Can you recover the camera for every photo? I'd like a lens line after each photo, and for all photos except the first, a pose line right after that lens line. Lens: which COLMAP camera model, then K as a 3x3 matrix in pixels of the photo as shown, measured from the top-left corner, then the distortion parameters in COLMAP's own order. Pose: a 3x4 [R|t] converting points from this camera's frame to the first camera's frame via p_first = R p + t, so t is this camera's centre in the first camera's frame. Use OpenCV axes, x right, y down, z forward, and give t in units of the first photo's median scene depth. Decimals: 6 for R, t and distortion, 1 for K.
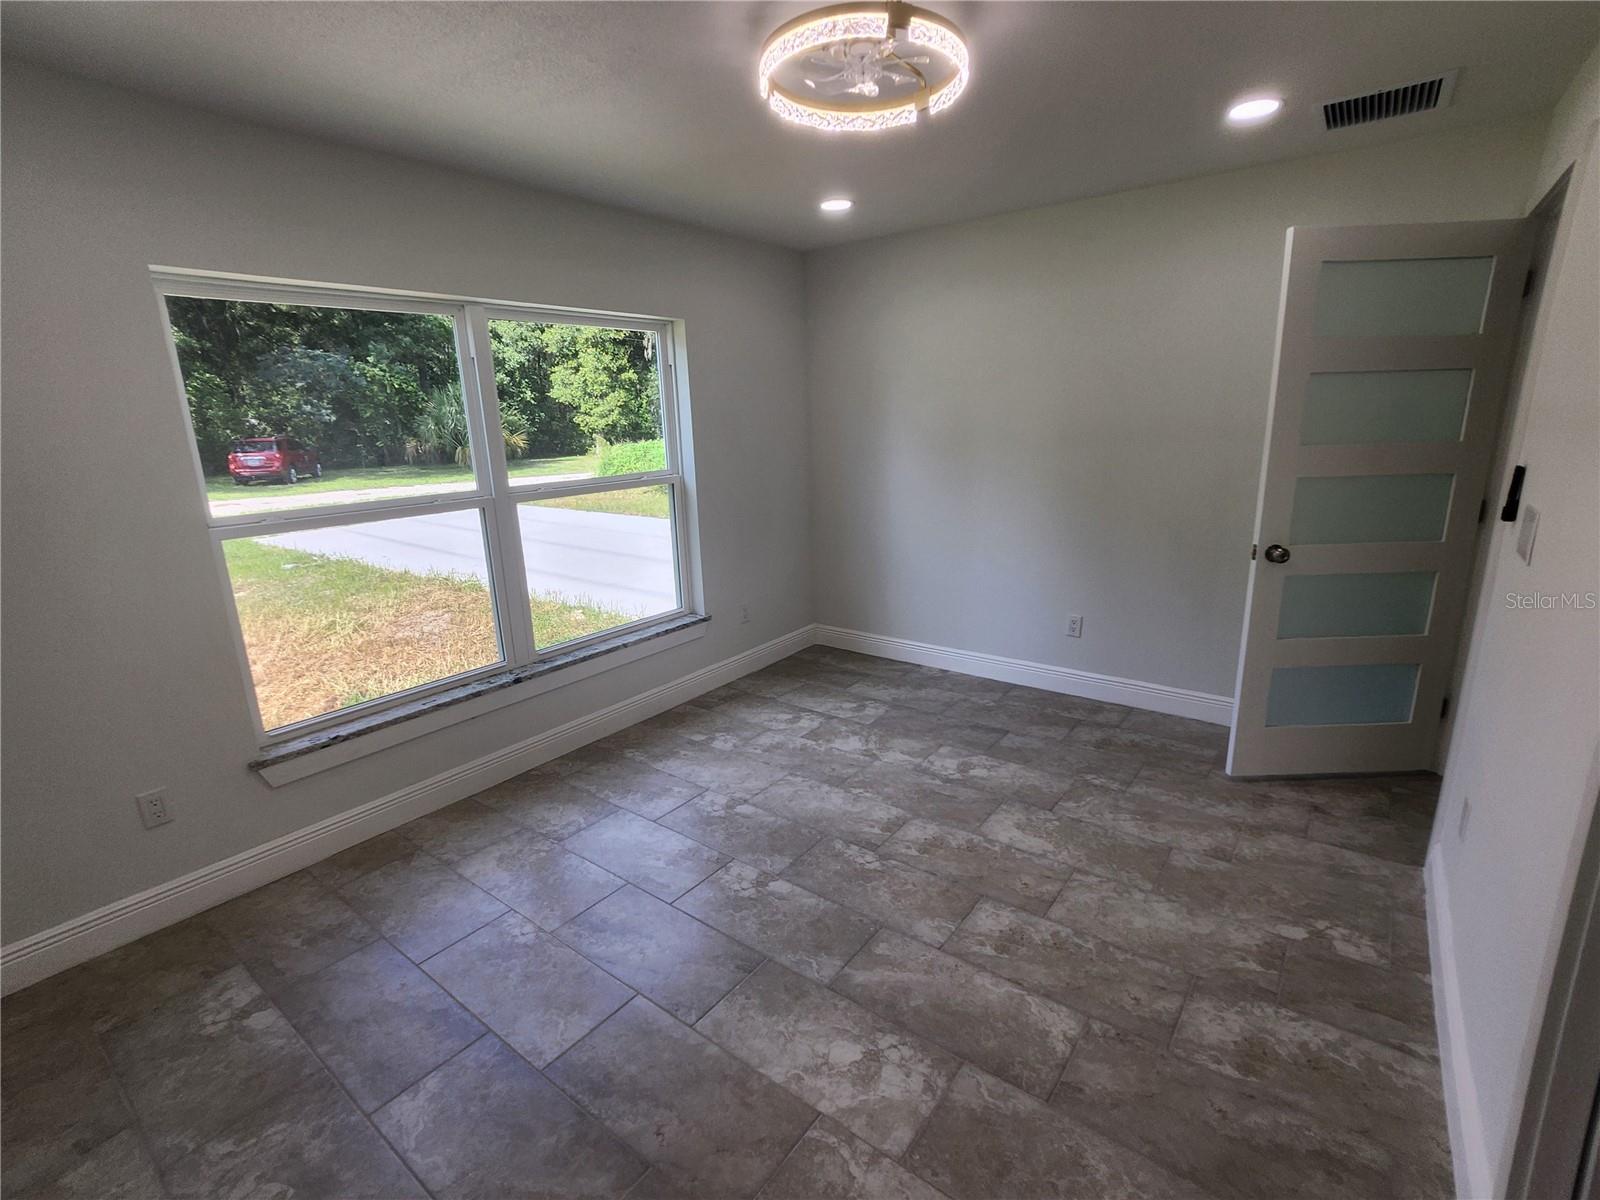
lens RADIAL K [[744.7, 0, 794.4], [0, 744.7, 594.1], [0, 0, 1]] dist [-0.017304, 0.000587]
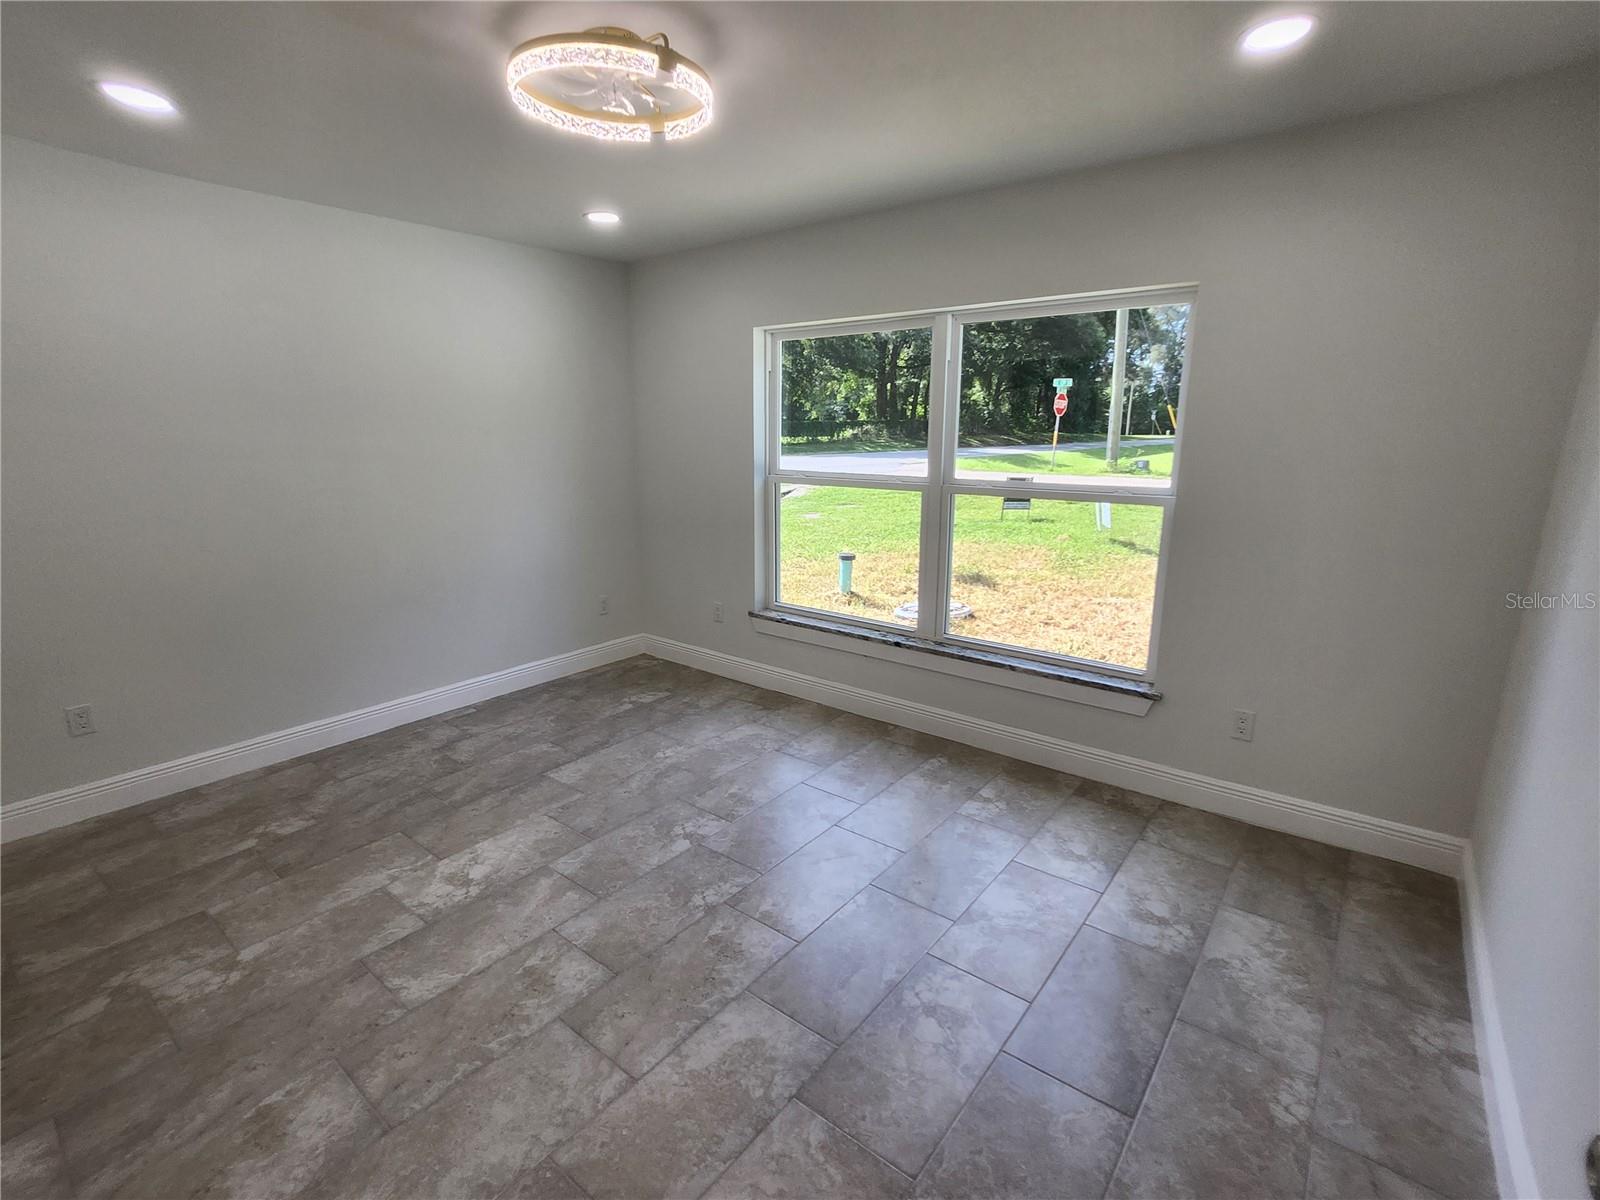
lens RADIAL K [[744.7, 0, 794.4], [0, 744.7, 594.1], [0, 0, 1]] dist [-0.017304, 0.000587]
pose [[-0.008435, 0.251651, -0.967781, 0.888324], [-0.237598, 0.939594, 0.246393, -0.247990], [0.971327, 0.232021, 0.051867, 0.956970]]
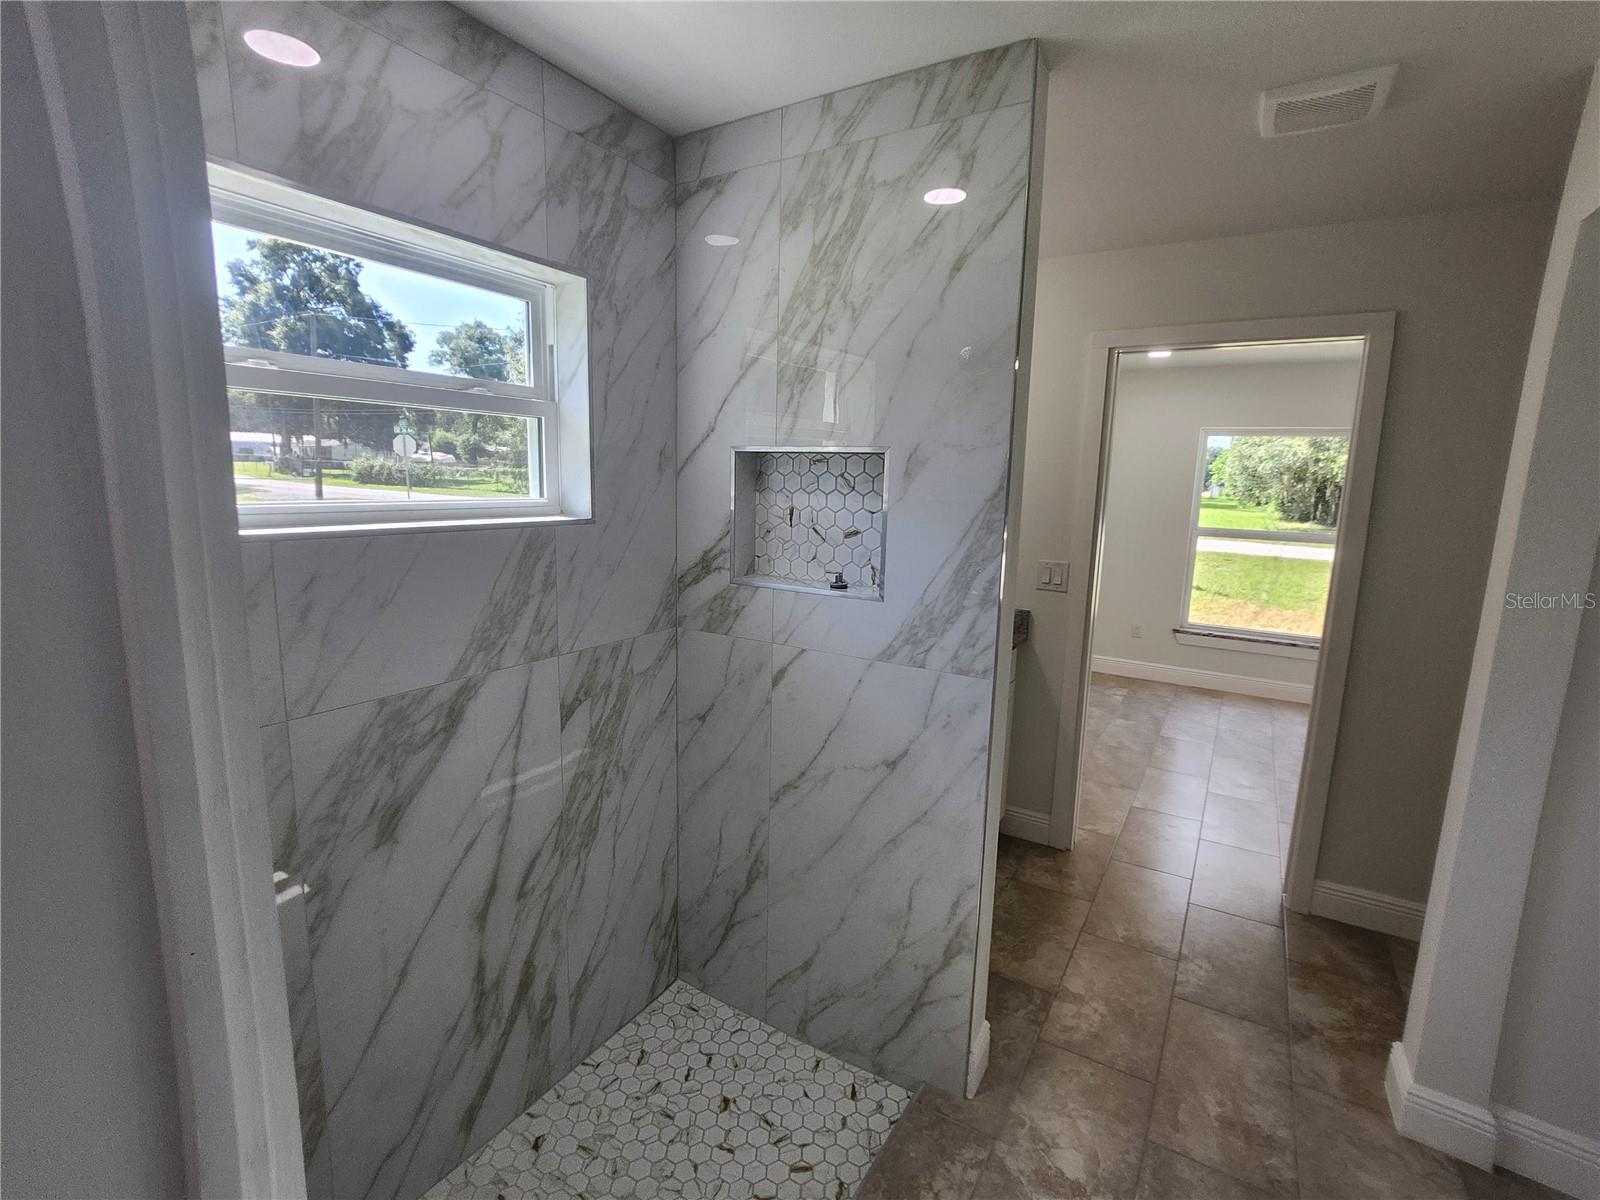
lens RADIAL K [[739.5, 0, 794.7], [0, 739.5, 592.1], [0, 0, 1]] dist [-0.014107, -0.000195]
pose [[0.092342, 0.185922, -0.978216, 1.324044], [-0.264017, 0.951822, 0.155983, 0.073930], [0.960088, 0.243862, 0.136980, -0.463645]]
